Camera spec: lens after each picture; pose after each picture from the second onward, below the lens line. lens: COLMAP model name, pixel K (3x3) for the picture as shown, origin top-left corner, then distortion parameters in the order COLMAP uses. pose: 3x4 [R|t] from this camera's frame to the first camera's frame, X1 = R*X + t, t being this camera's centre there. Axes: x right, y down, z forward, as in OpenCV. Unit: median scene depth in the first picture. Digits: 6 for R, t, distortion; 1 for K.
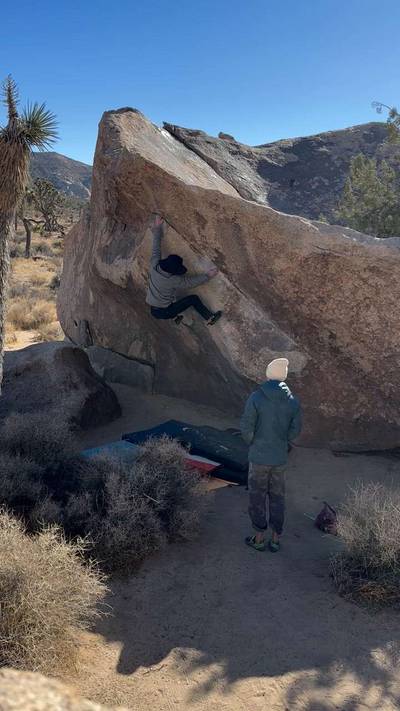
lens RADIAL K [[600.5, 0, 200.0], [0, 600.5, 355.5], [0, 0, 1]] dist [0.168723, -0.388810]
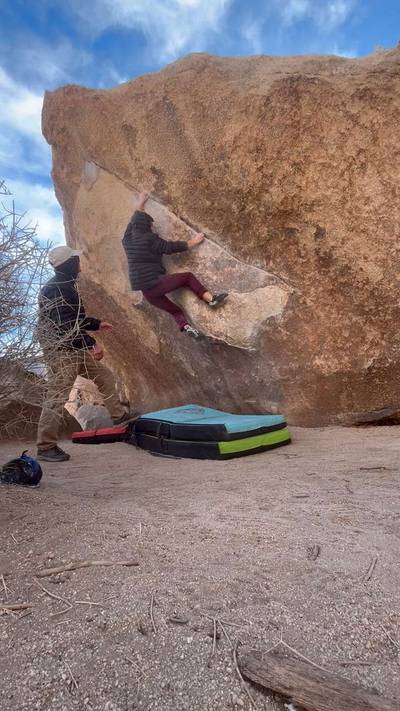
lens RADIAL K [[331.4, 0, 198.8], [0, 331.4, 355.2], [0, 0, 1]] dist [-0.003769, 0.000679]
pose [[0.993905, -0.104381, 0.035473, 0.046017], [0.110215, 0.933323, -0.341704, 0.216665], [0.002559, 0.343530, 0.939138, 0.663093]]
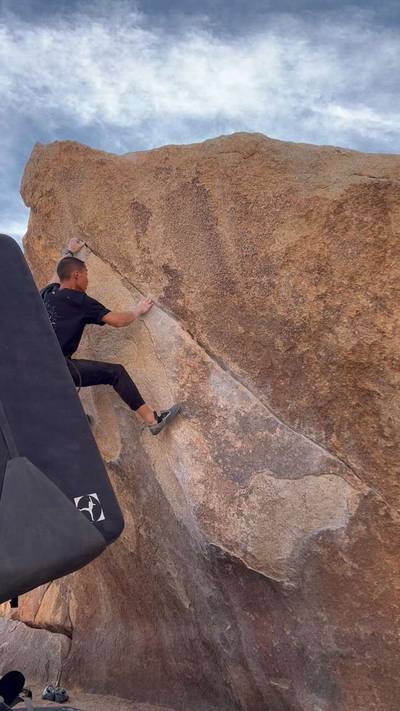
lens RADIAL K [[600.5, 0, 200.0], [0, 600.5, 355.5], [0, 0, 1]] dist [0.168723, -0.388810]
pose [[0.998177, 0.036718, -0.047900, 0.084594], [-0.057787, 0.810448, -0.582954, 0.194577], [0.017415, 0.584659, 0.811092, 0.610811]]
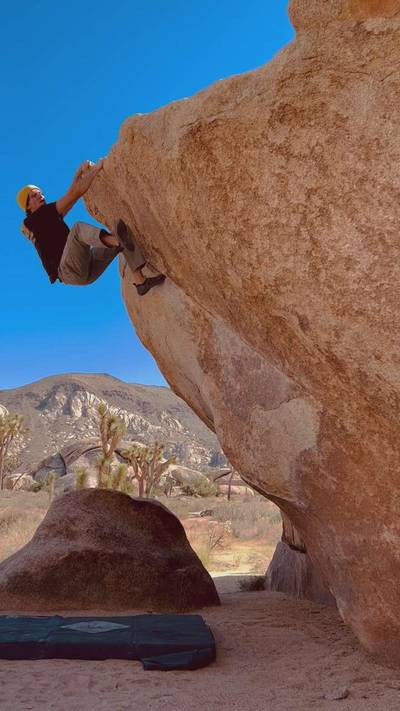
lens RADIAL K [[647.1, 0, 200.0], [0, 647.1, 355.5], [0, 0, 1]] dist [0.205189, -0.654511]
pose [[0.752479, -0.212811, -0.623287, 0.433716], [-0.089396, 0.904598, -0.416786, 0.181582], [0.652521, 0.369342, 0.661667, 0.641289]]
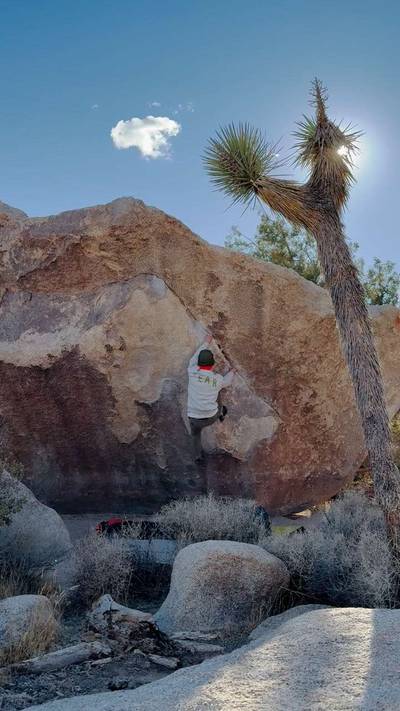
lens RADIAL K [[600.5, 0, 200.0], [0, 600.5, 355.5], [0, 0, 1]] dist [0.168723, -0.388810]
pose [[0.698285, 0.001819, 0.715817, -0.680869], [0.158426, 0.974805, -0.157023, 0.035703], [-0.698068, 0.223051, 0.680404, 0.380817]]
